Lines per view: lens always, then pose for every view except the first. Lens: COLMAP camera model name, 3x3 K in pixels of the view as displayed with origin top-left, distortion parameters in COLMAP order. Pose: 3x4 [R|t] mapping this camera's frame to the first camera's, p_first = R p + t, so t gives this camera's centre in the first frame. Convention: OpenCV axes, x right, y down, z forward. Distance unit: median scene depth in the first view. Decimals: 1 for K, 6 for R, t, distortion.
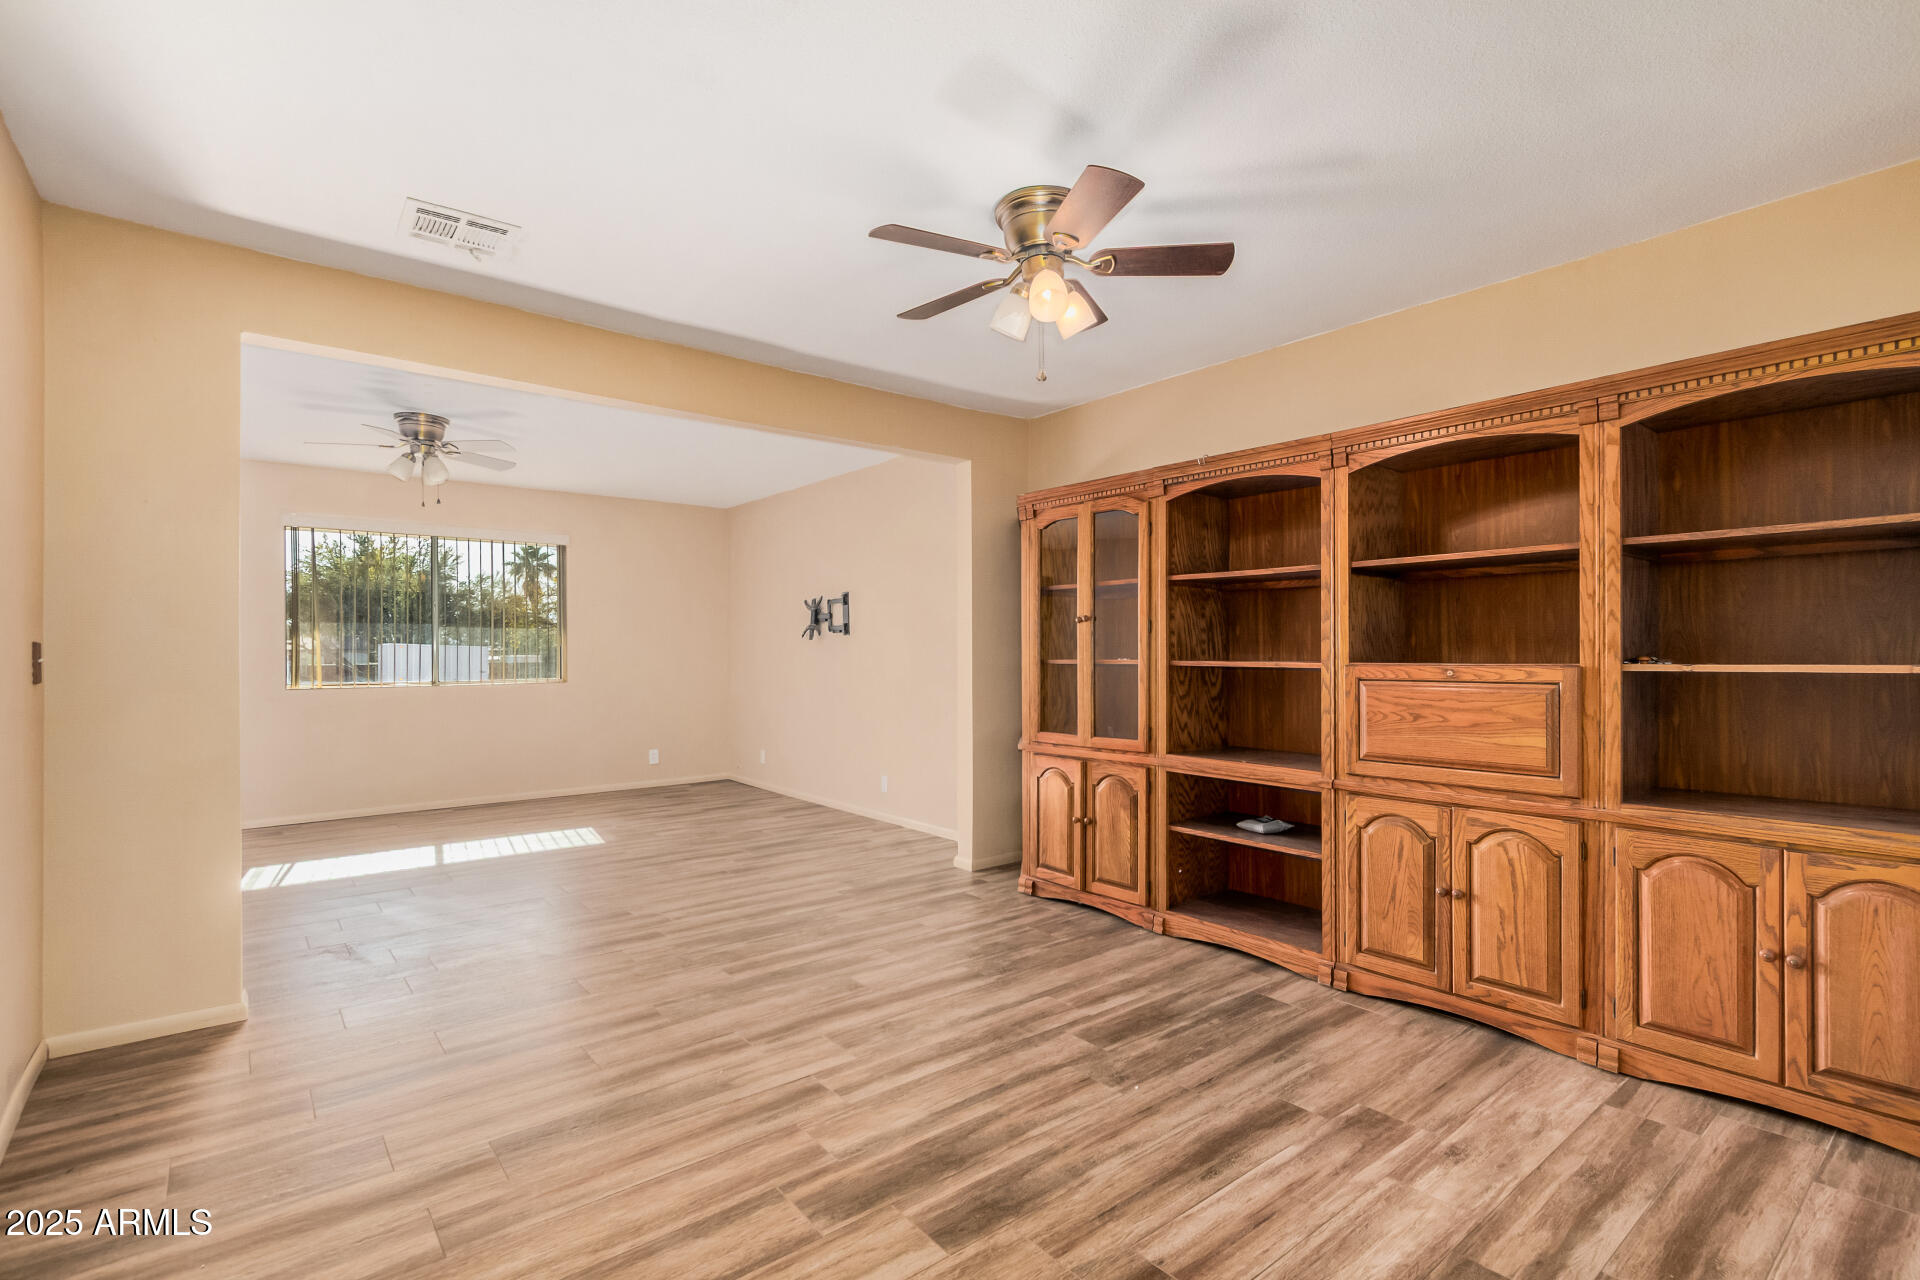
lens RADIAL K [[896.6, 0, 961.2], [0, 896.6, 649.4], [0, 0, 1]] dist [0.001405, -0.000176]
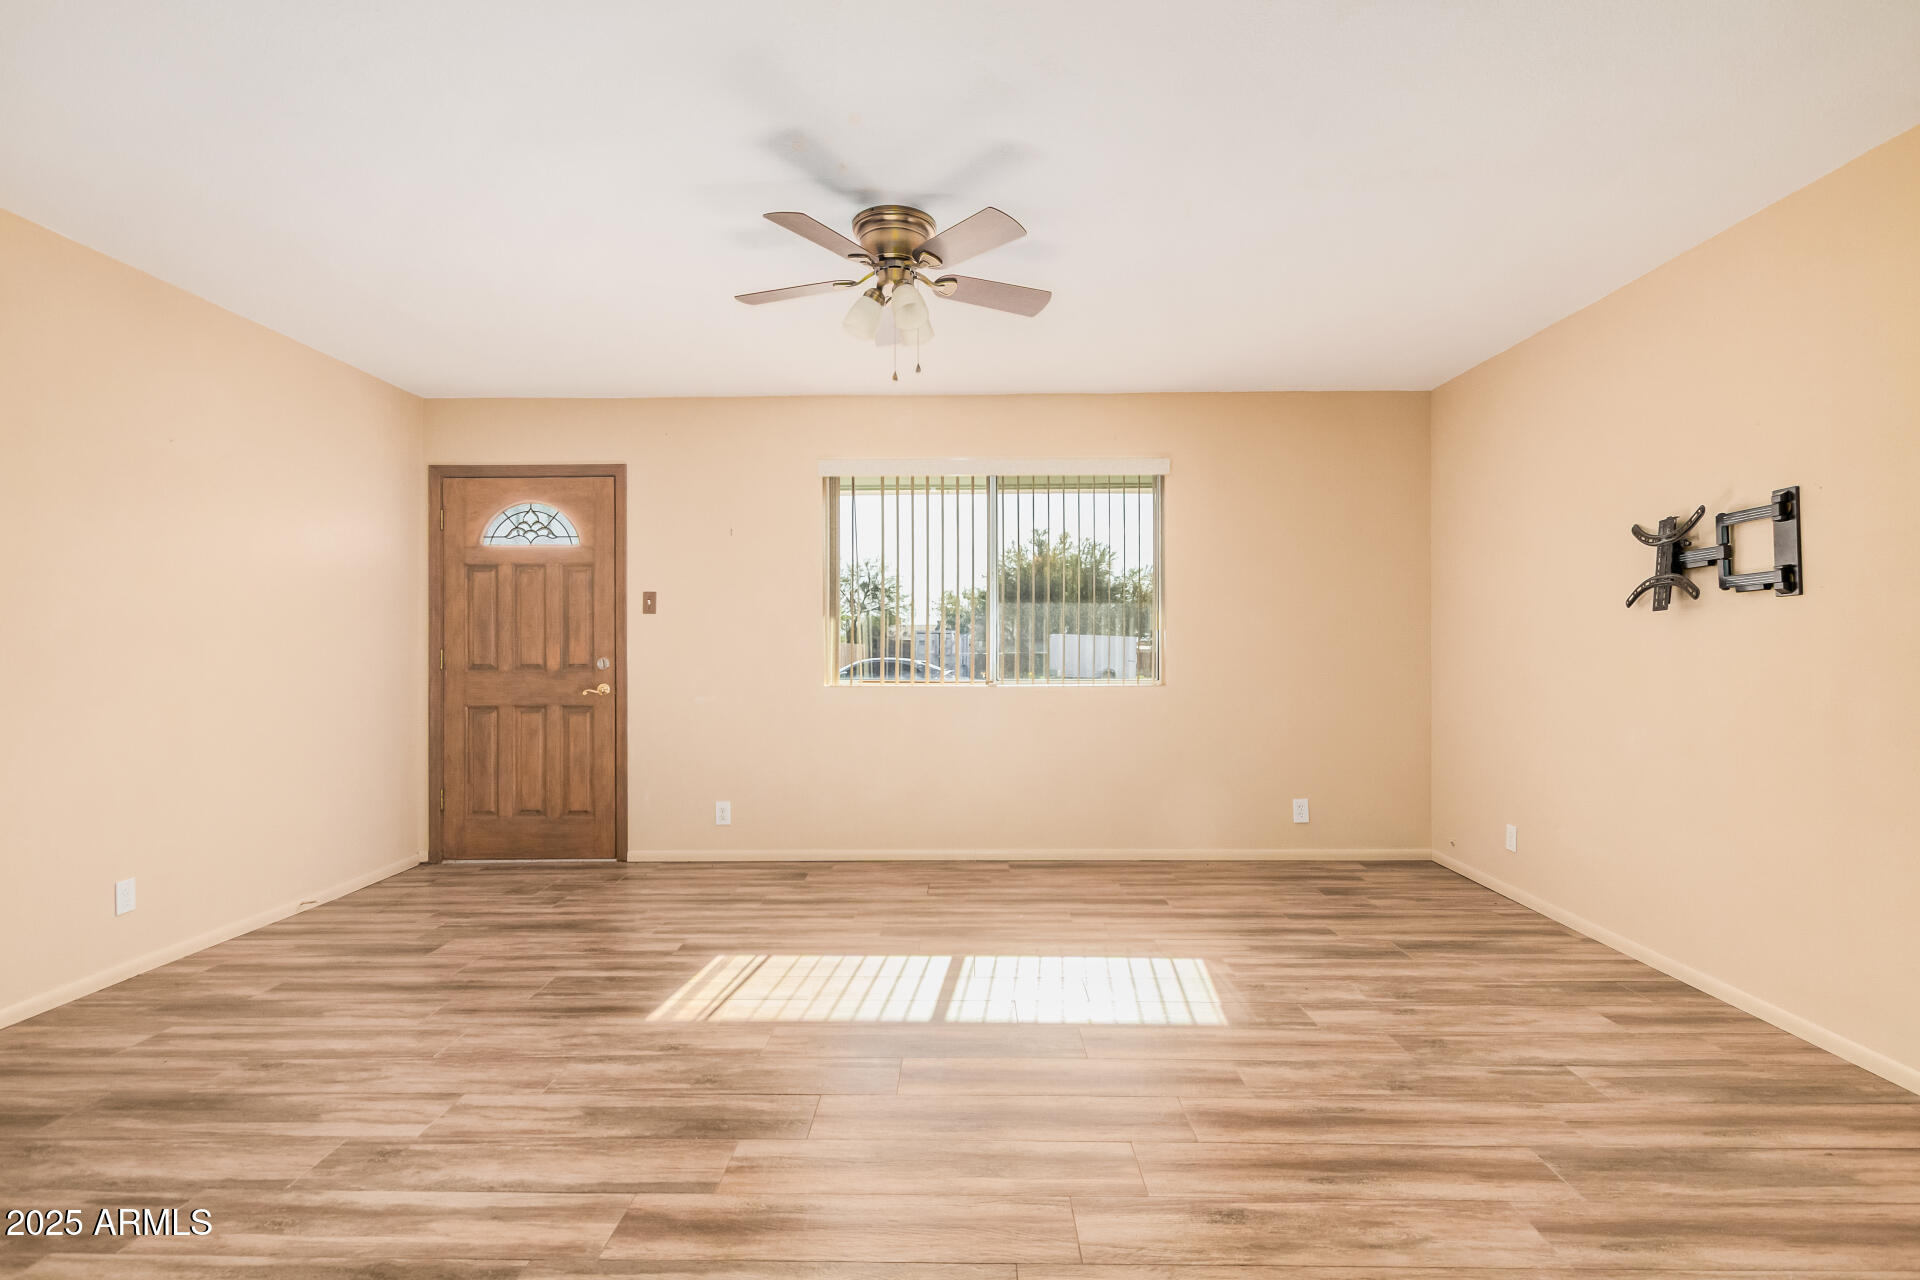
lens RADIAL K [[896.6, 0, 961.9], [0, 896.6, 646.4], [0, 0, 1]] dist [0.001405, -0.000176]
pose [[0.769720, 0.006092, -0.638353, -0.152043], [-0.003247, 0.999979, 0.005628, 0.005887], [0.638374, -0.002259, 0.769723, 0.439514]]
